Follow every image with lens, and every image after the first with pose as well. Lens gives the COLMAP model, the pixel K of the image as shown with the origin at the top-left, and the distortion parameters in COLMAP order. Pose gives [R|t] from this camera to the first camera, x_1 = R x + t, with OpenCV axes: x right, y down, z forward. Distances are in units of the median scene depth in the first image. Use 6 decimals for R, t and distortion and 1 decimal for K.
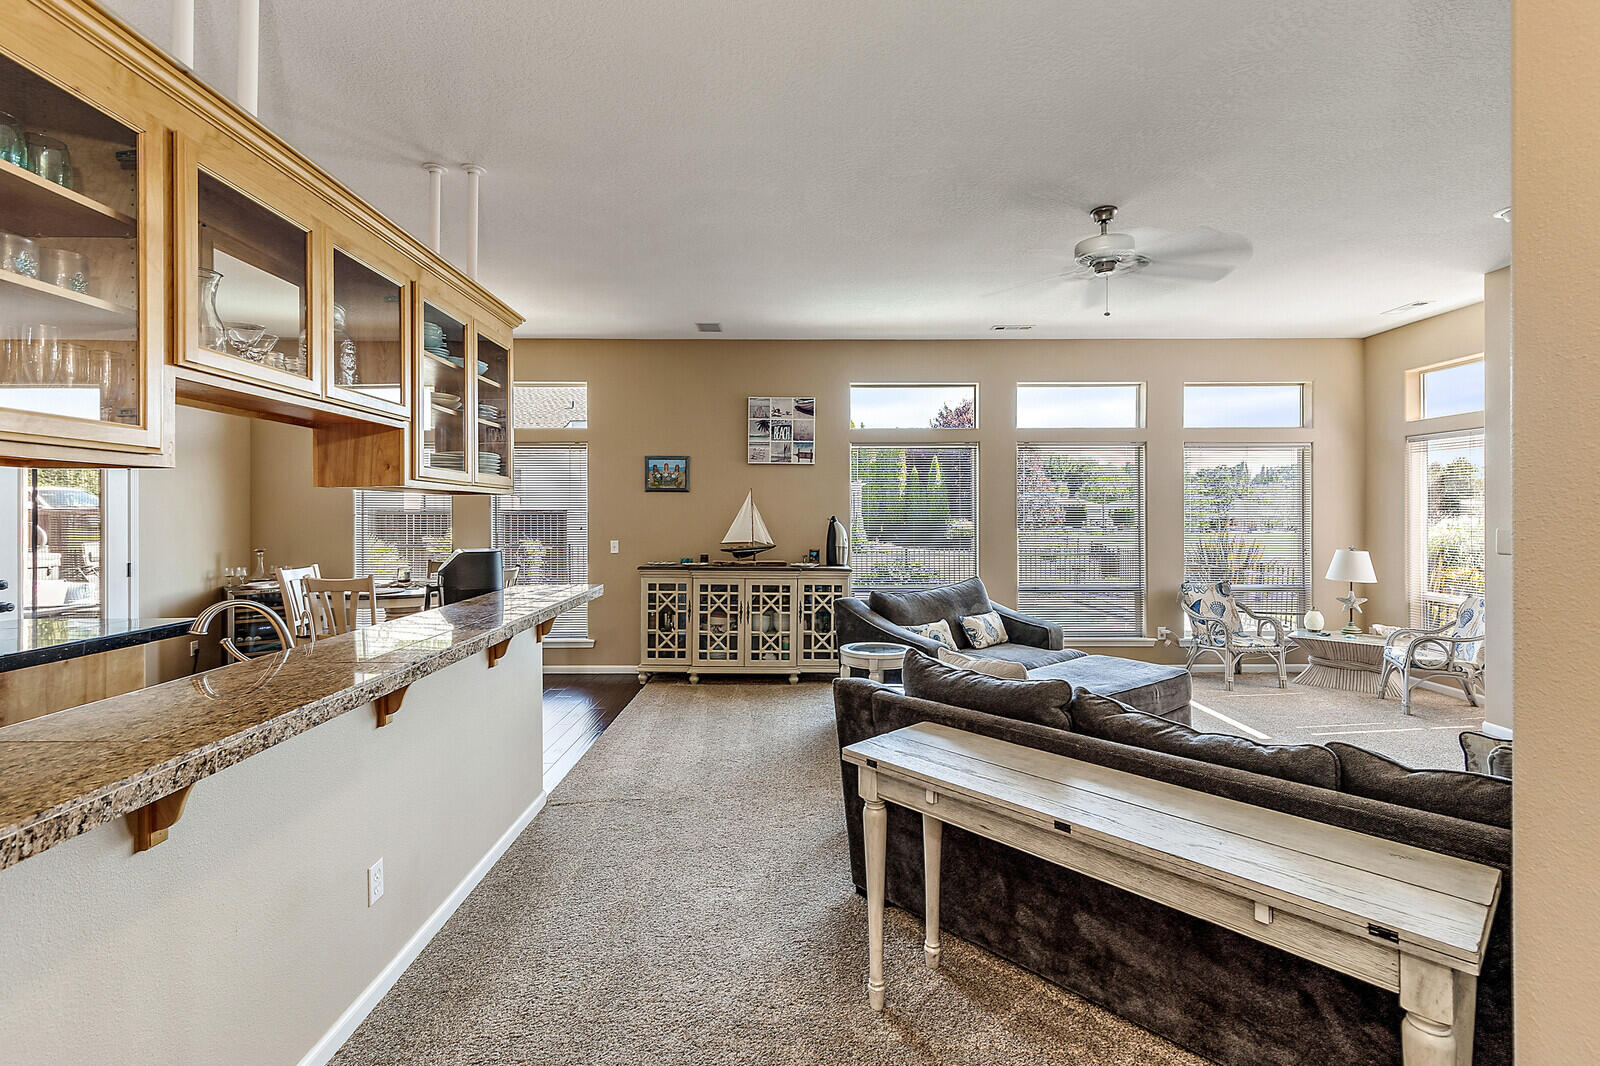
lens RADIAL K [[737.7, 0, 799.2], [0, 737.7, 516.6], [0, 0, 1]] dist [0.011974, -0.001431]
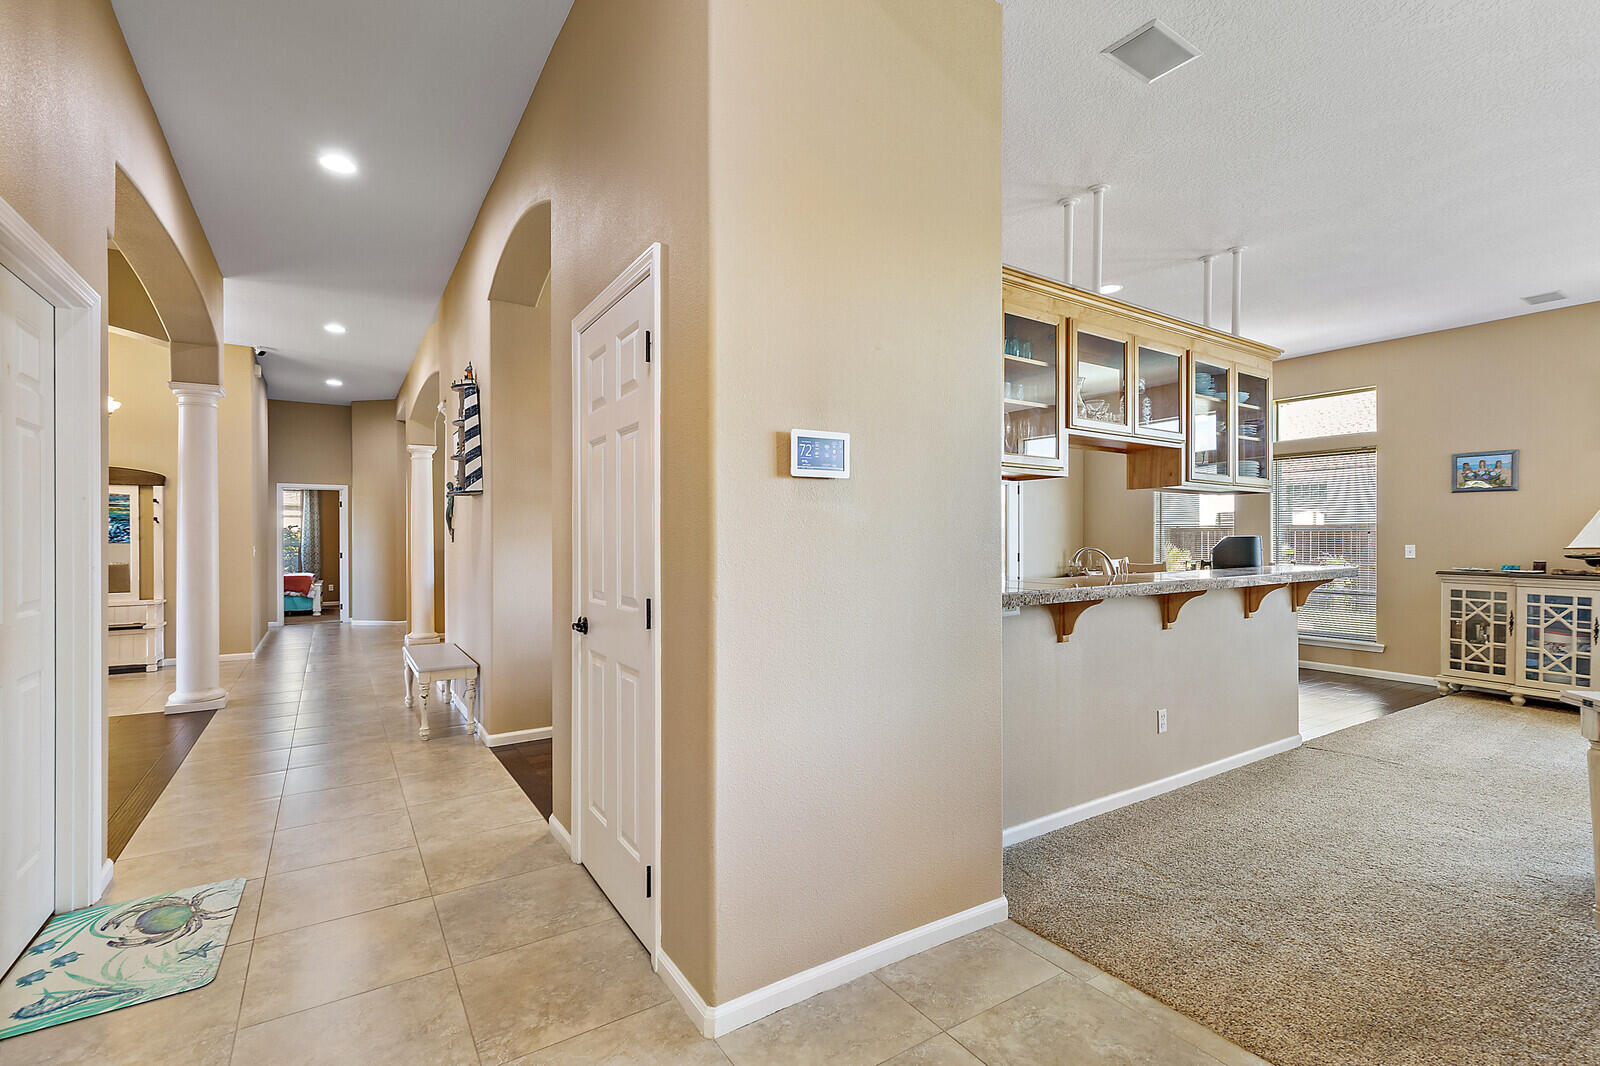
lens RADIAL K [[737.7, 0, 802.7], [0, 737.7, 537.9], [0, 0, 1]] dist [0.011974, -0.001431]
pose [[0.550500, -0.000914, -0.834835, 0.131632], [-0.003556, 0.999988, -0.003440, 0.031482], [0.834828, 0.004862, 0.550490, -0.208493]]
